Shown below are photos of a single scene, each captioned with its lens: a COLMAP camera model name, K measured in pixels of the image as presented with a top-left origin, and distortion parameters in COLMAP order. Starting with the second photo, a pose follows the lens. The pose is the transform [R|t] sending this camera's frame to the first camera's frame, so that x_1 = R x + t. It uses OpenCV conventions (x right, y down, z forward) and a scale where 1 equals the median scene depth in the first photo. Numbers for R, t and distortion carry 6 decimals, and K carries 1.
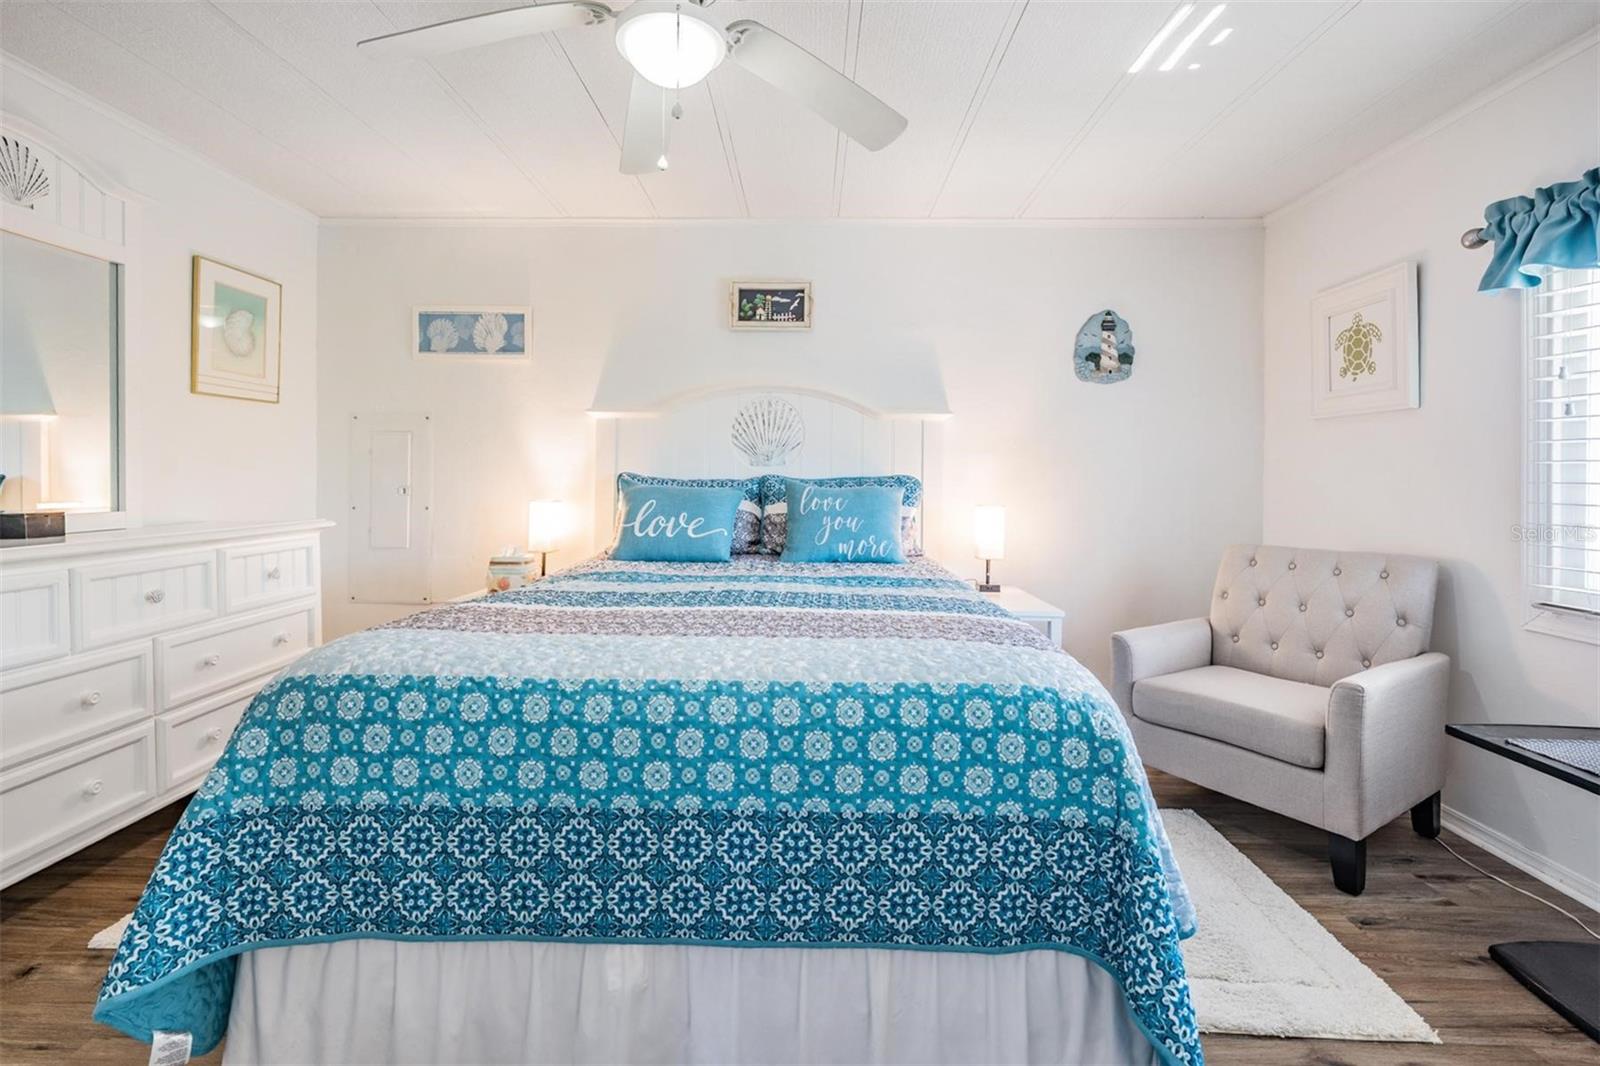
lens RADIAL K [[687.2, 0, 787.7], [0, 687.2, 484.6], [0, 0, 1]] dist [0.000170, 0.000199]
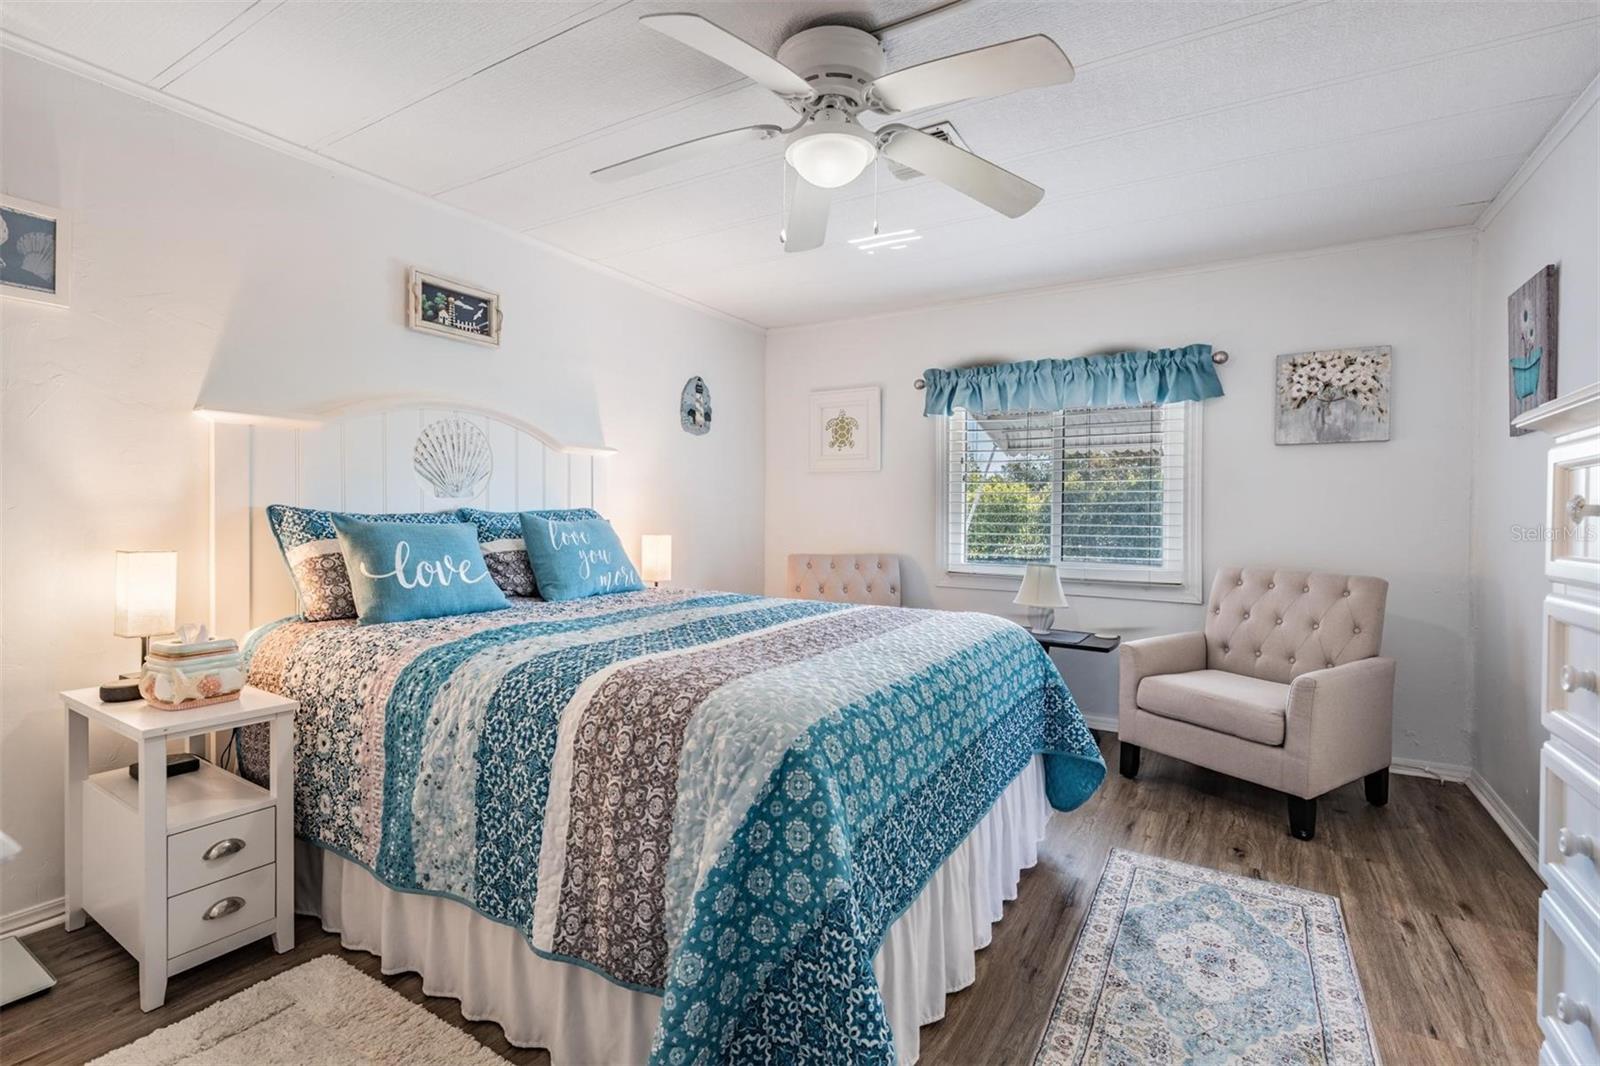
lens RADIAL K [[710.4, 0, 798.1], [0, 710.4, 524.0], [0, 0, 1]] dist [0.001437, -0.001814]
pose [[0.515592, -0.019958, 0.856602, -0.568817], [0.008718, 0.999799, 0.018047, -0.006653], [-0.856790, -0.001837, 0.515662, 0.179606]]
